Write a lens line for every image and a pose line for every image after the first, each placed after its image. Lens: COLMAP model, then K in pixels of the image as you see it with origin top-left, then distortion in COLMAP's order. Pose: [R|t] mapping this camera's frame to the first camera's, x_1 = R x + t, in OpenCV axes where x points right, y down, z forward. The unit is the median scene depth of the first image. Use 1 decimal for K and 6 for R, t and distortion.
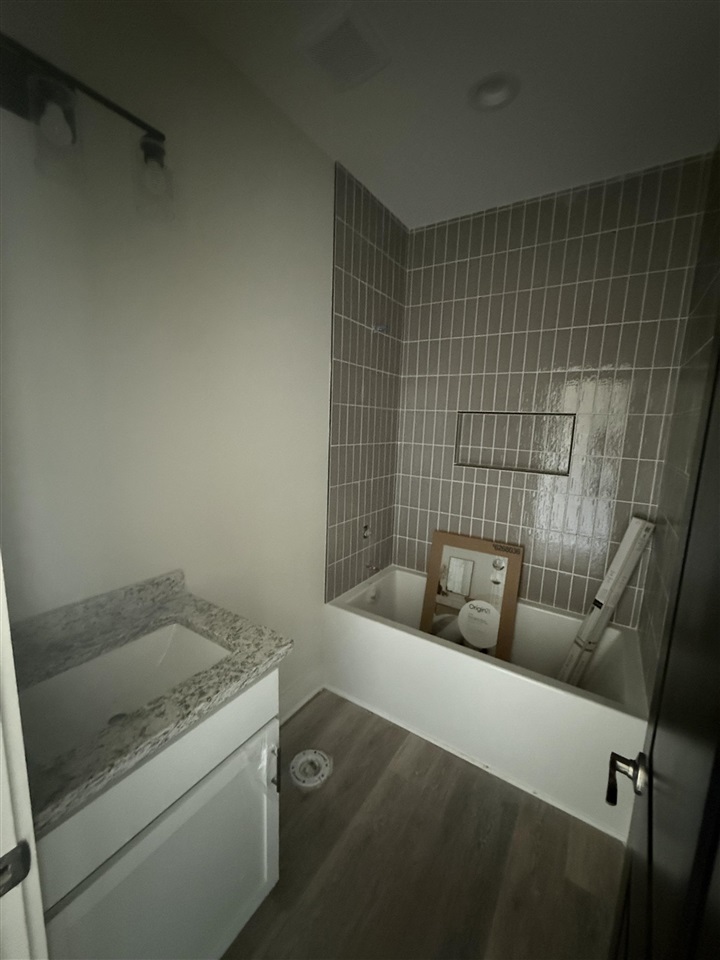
lens RADIAL K [[380.4, 0, 361.3], [0, 380.4, 479.7], [0, 0, 1]] dist [-0.001429, 0.000313]
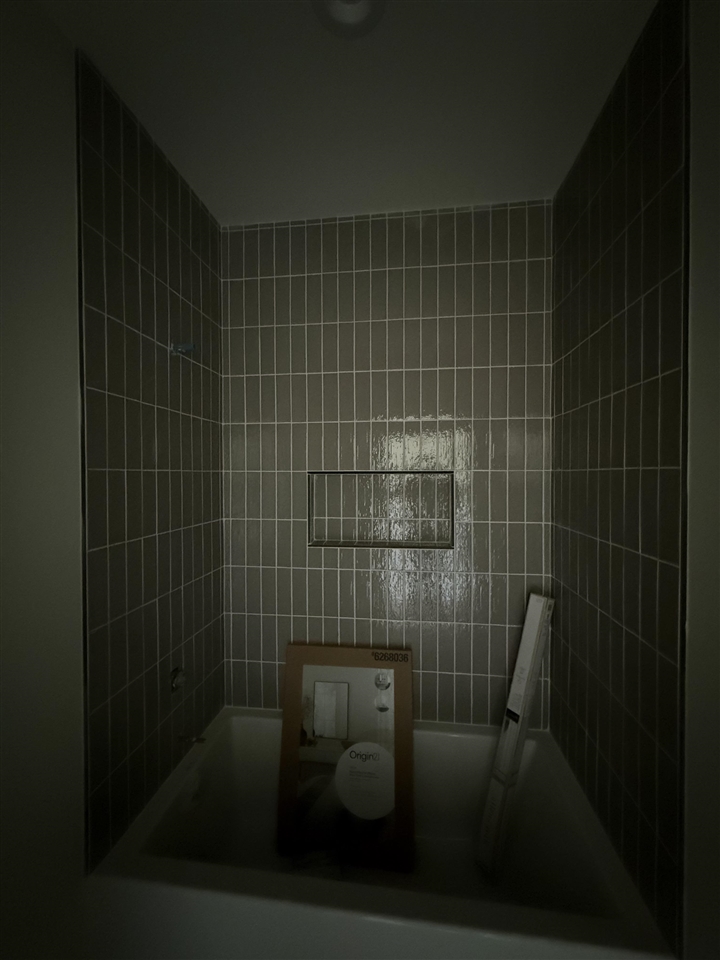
lens RADIAL K [[380.4, 0, 358.9], [0, 380.4, 476.1], [0, 0, 1]] dist [-0.001429, 0.000313]
pose [[0.899013, -0.045087, 0.435594, 0.026280], [0.101844, 0.988939, -0.107831, -0.084798], [-0.425915, 0.141304, 0.893661, 0.319901]]
